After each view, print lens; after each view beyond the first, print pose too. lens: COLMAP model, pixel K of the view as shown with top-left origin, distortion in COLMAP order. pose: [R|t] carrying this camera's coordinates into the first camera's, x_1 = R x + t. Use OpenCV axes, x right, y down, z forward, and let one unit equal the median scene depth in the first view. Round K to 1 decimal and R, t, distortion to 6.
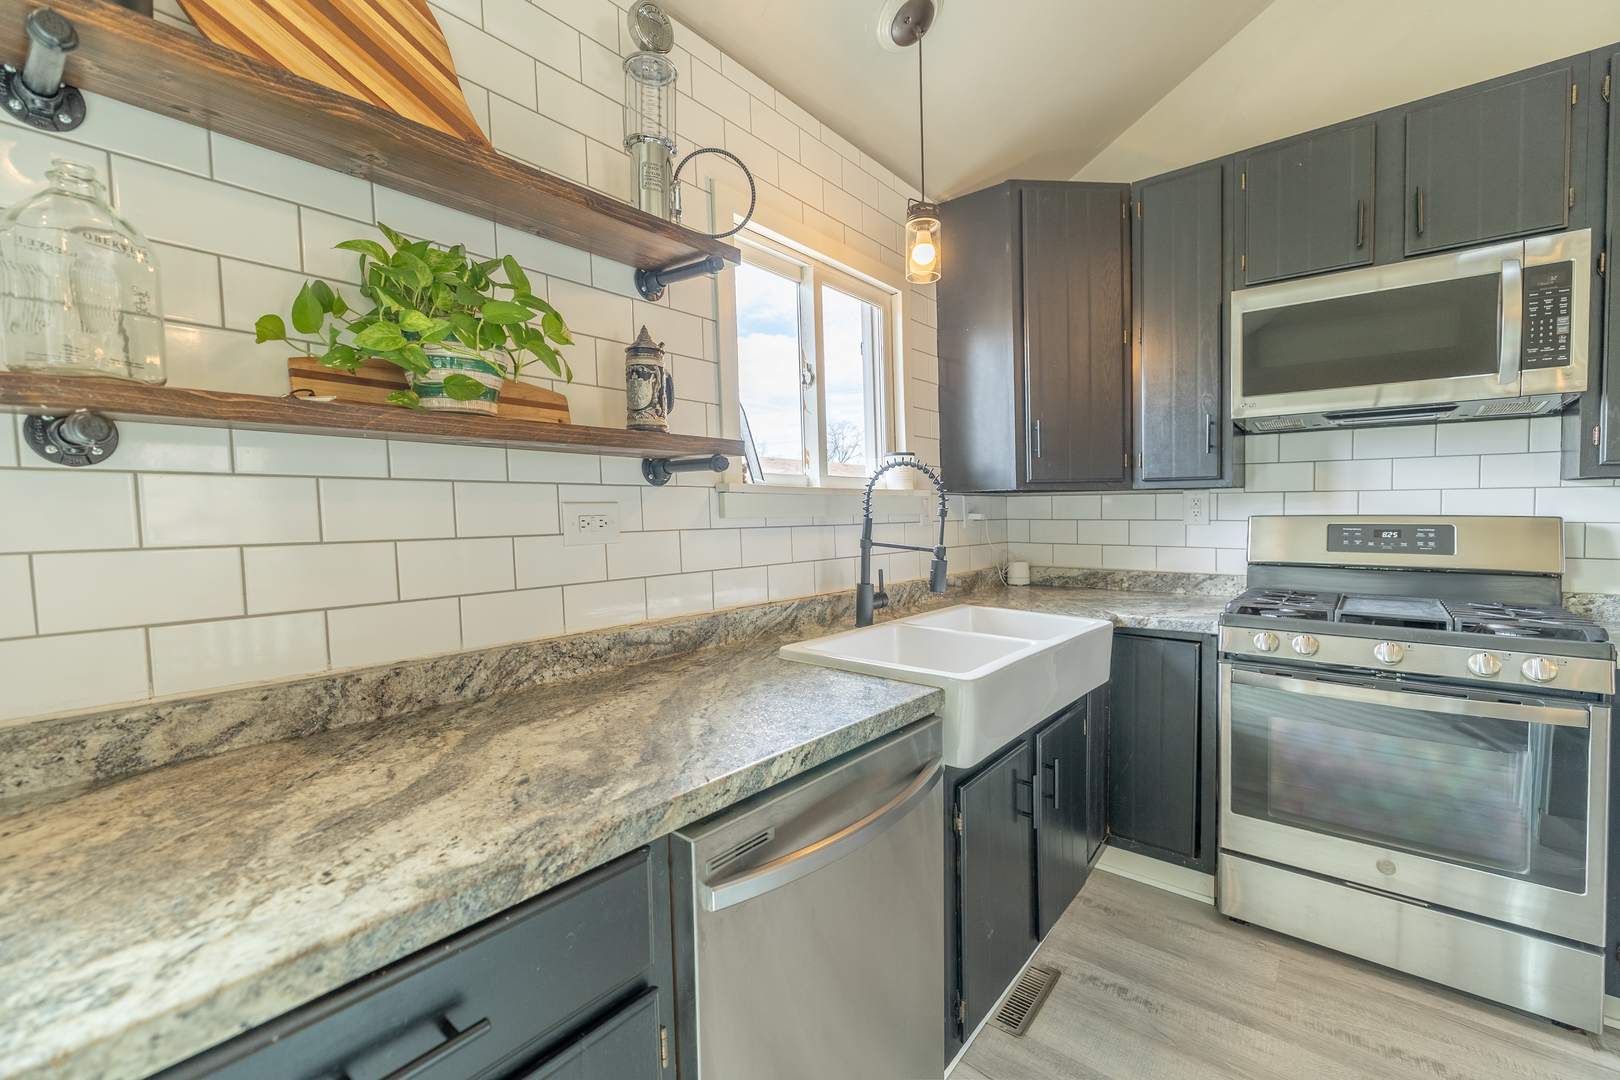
lens RADIAL K [[691.8, 0, 815.4], [0, 691.8, 547.5], [0, 0, 1]] dist [0.002742, -0.000434]
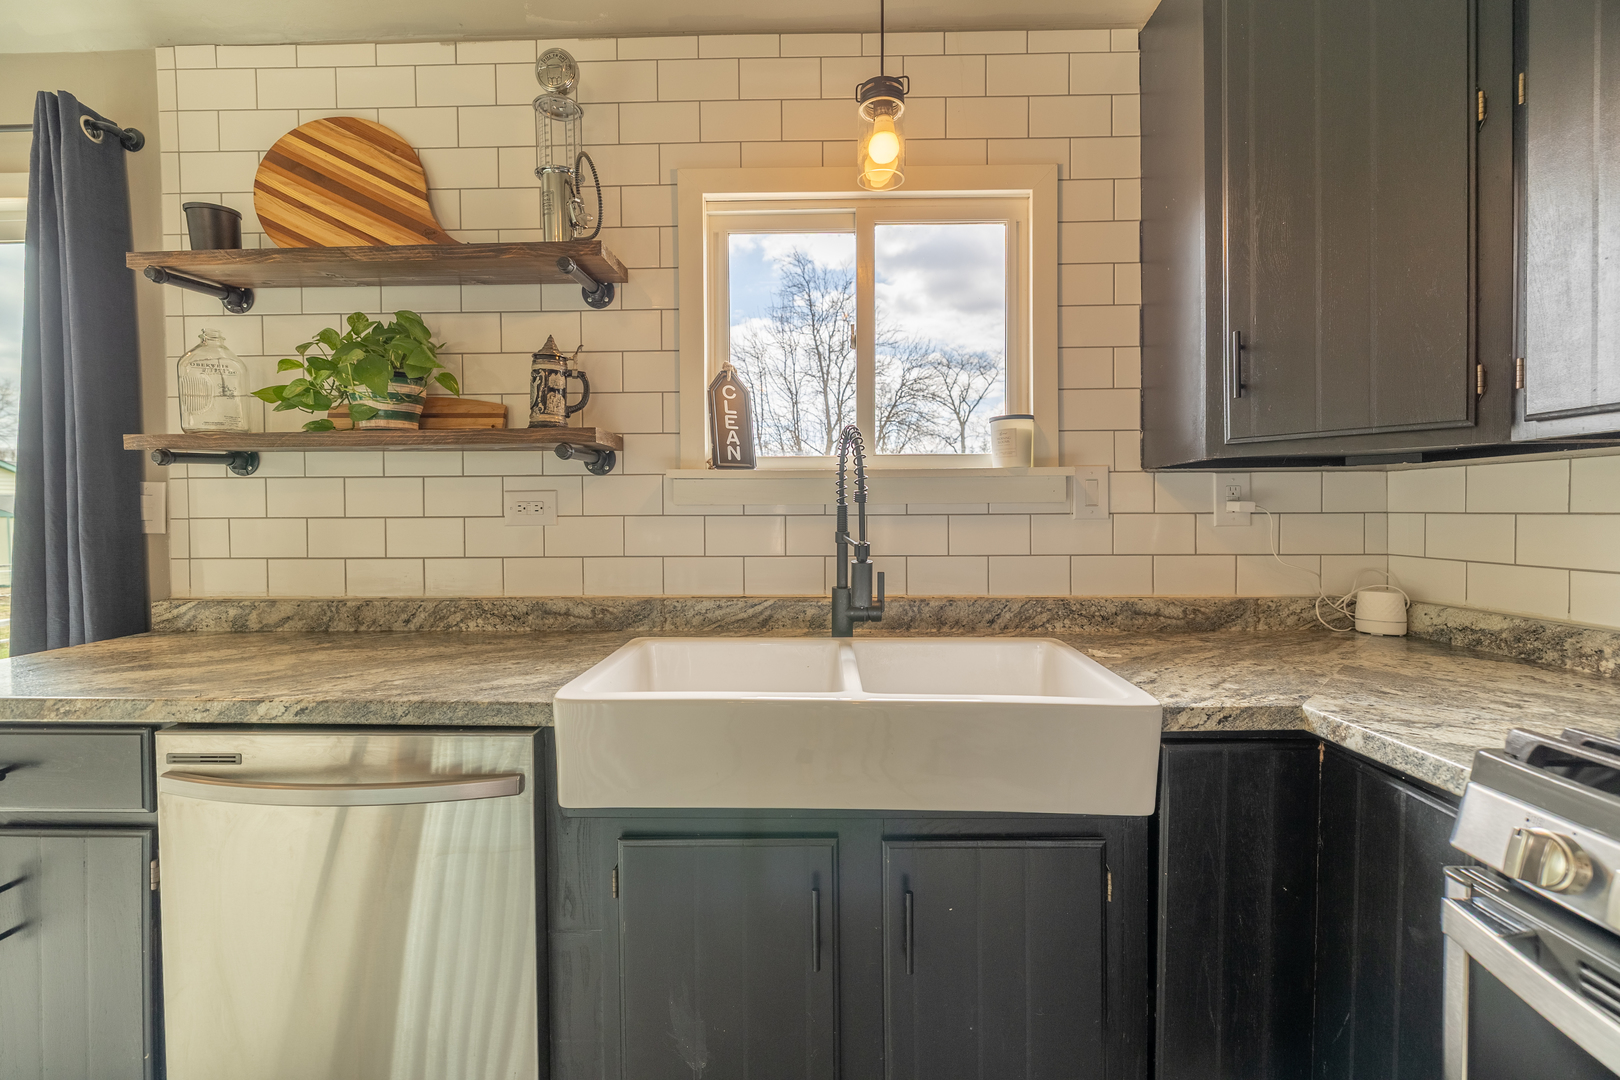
lens RADIAL K [[691.8, 0, 819.1], [0, 691.8, 537.6], [0, 0, 1]] dist [0.002742, -0.000434]
pose [[0.606634, 0.031905, -0.794341, 1.068293], [-0.041958, 0.999087, 0.008085, -0.016625], [0.793873, 0.028424, 0.607418, 0.758886]]
